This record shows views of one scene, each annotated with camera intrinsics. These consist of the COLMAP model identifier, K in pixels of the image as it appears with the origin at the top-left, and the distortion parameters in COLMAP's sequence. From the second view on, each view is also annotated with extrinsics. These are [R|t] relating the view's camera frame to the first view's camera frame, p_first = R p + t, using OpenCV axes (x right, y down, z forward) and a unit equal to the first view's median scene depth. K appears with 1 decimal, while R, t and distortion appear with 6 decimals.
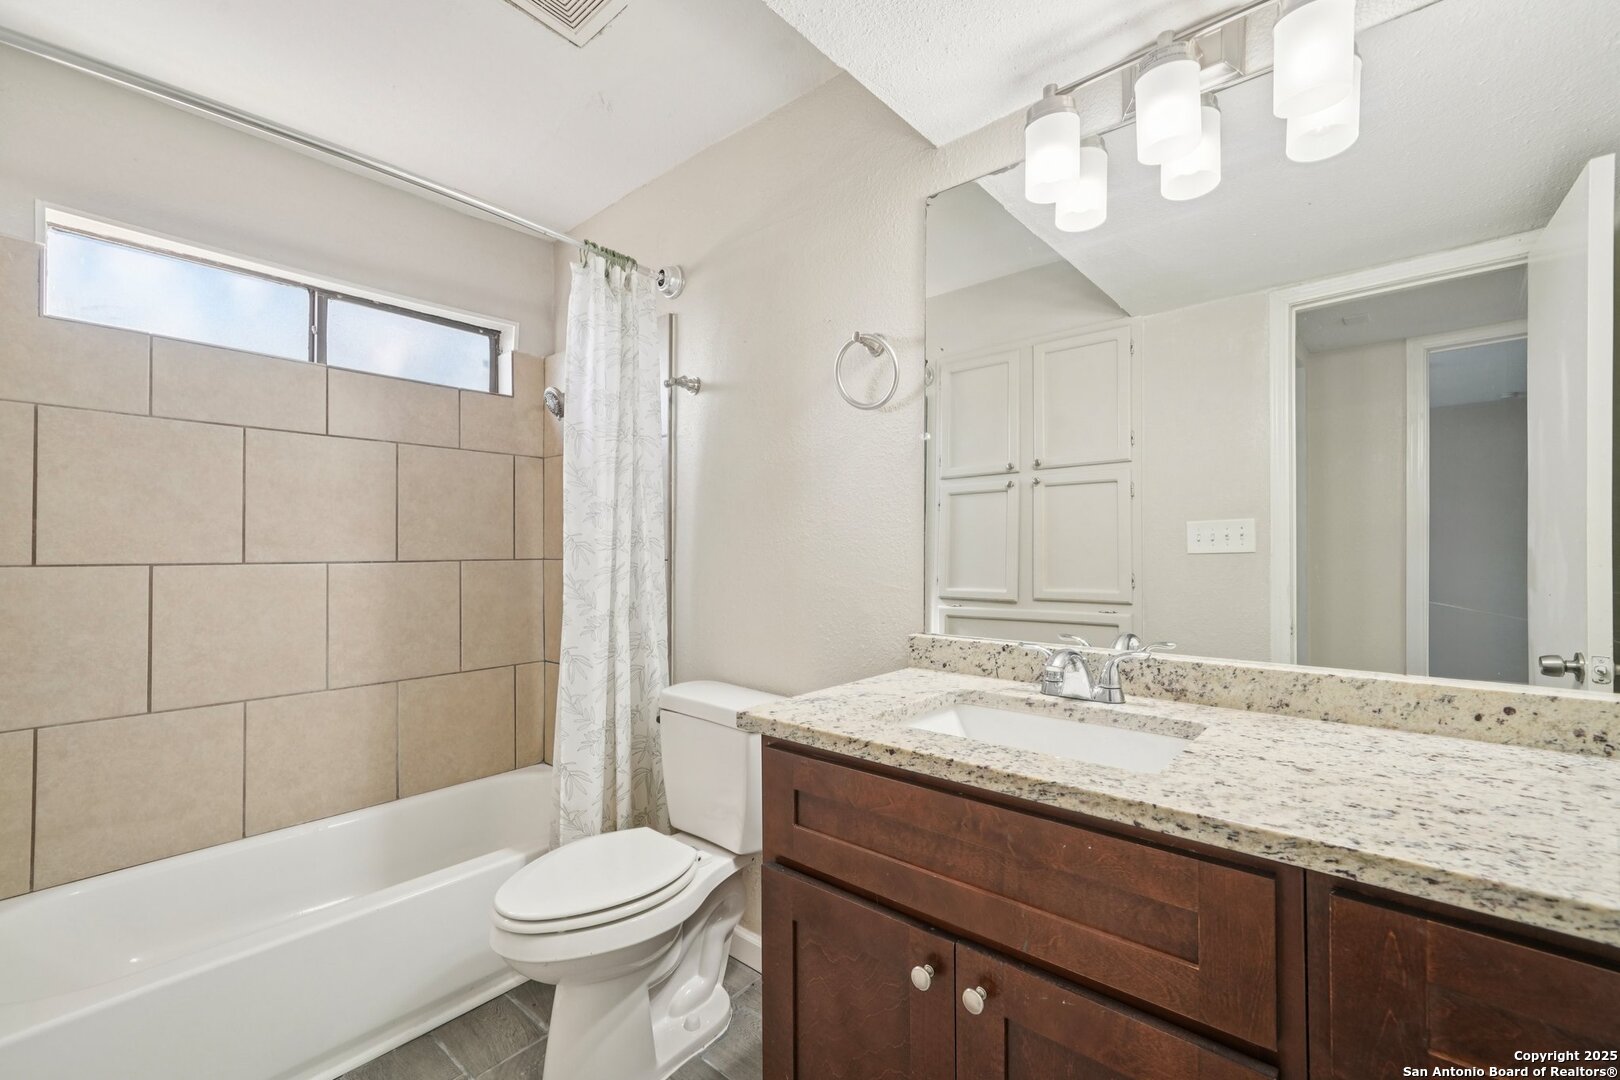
lens RADIAL K [[684.4, 0, 802.7], [0, 684.4, 541.4], [0, 0, 1]] dist [-0.002573, 0.003153]
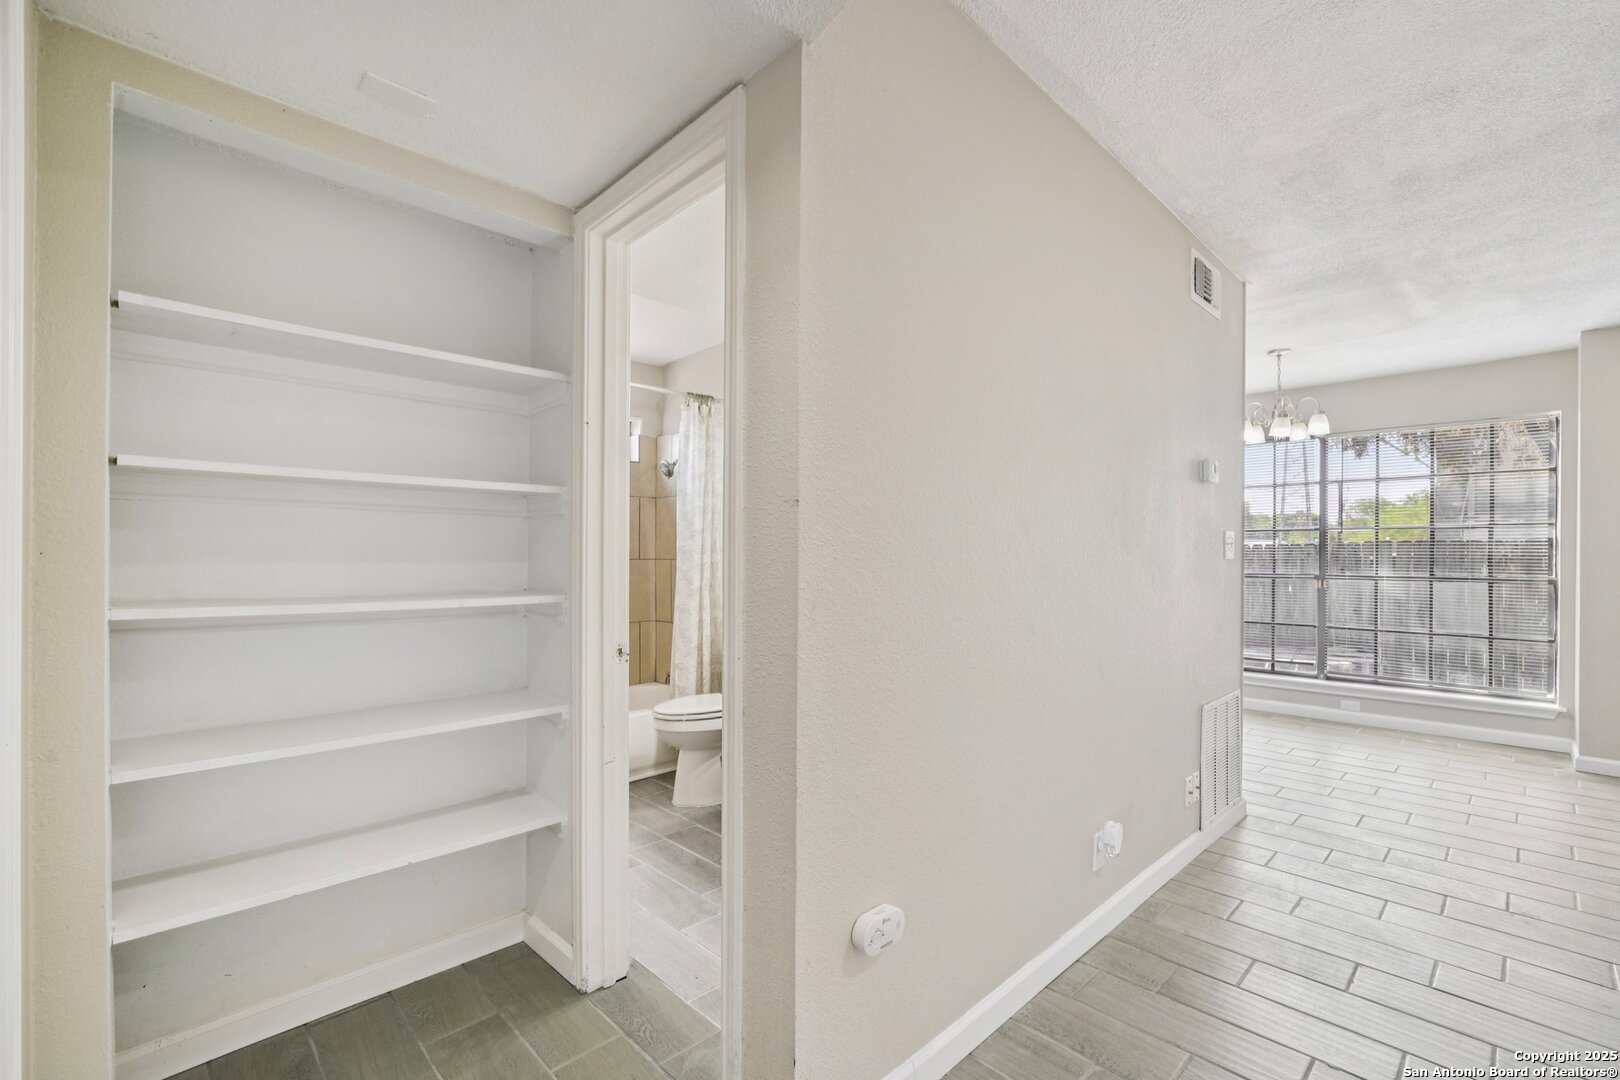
lens RADIAL K [[684.4, 0, 804.6], [0, 684.4, 548.7], [0, 0, 1]] dist [-0.002573, 0.003153]
pose [[0.996055, 0.005740, -0.088554, 0.176246], [-0.005322, 0.999974, 0.004956, -0.014873], [0.088580, -0.004465, 0.996059, -0.867055]]
